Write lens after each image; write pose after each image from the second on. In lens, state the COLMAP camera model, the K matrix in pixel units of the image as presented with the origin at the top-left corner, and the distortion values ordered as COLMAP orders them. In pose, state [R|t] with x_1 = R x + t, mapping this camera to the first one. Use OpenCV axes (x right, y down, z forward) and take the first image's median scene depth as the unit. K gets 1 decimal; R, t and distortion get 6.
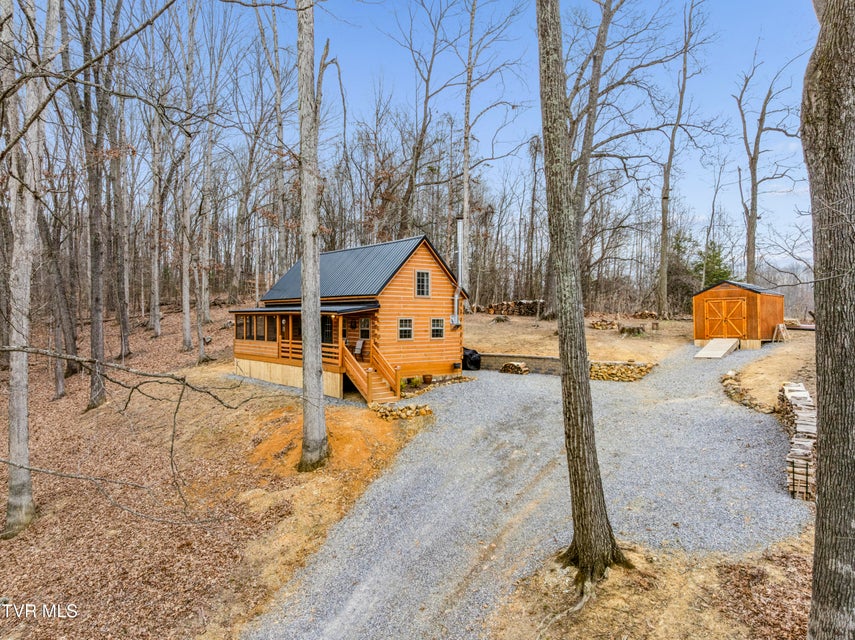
lens RADIAL K [[601.2, 0, 427.5], [0, 601.2, 320.0], [0, 0, 1]] dist [-0.018690, 0.000213]
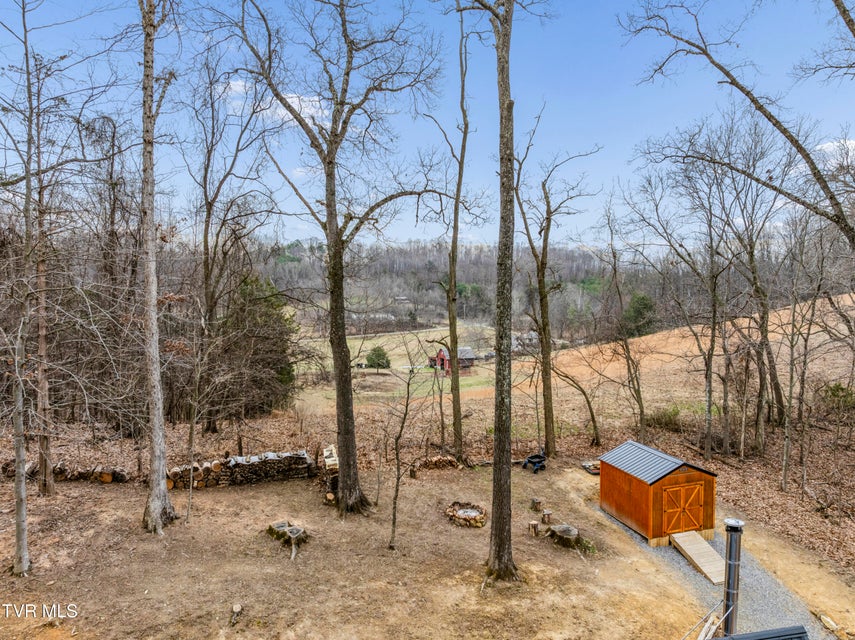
lens RADIAL K [[601.2, 0, 427.5], [0, 601.2, 320.0], [0, 0, 1]] dist [-0.018690, 0.000213]
pose [[0.477638, -0.056138, 0.876761, -0.387165], [-0.011190, 0.997487, 0.069965, -0.329944], [-0.878485, -0.043229, 0.475810, 0.972646]]
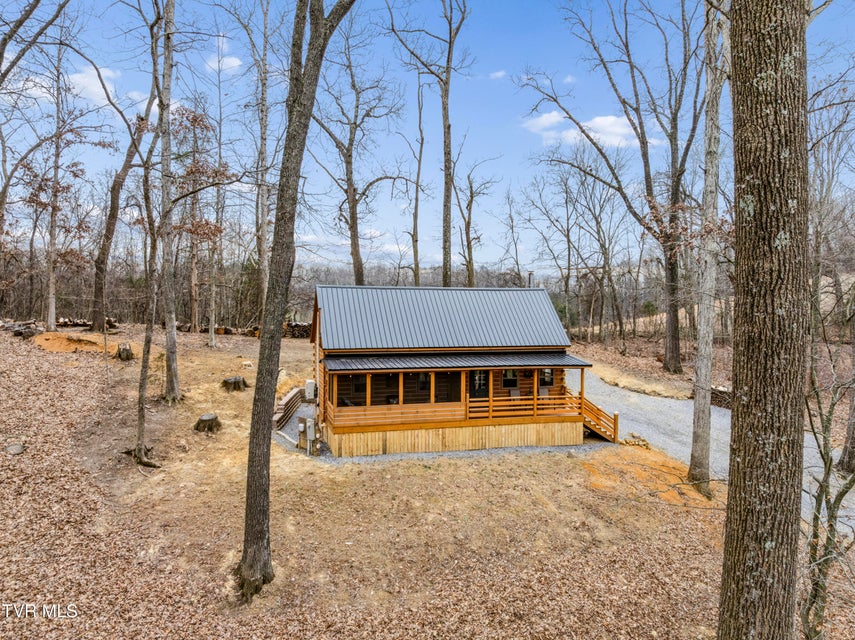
lens RADIAL K [[601.2, 0, 427.5], [0, 601.2, 320.0], [0, 0, 1]] dist [-0.018690, 0.000213]
pose [[0.381946, -0.021085, 0.923944, -1.072197], [-0.007697, 0.999632, 0.025994, -0.104021], [-0.924153, -0.017040, 0.381643, 0.723102]]
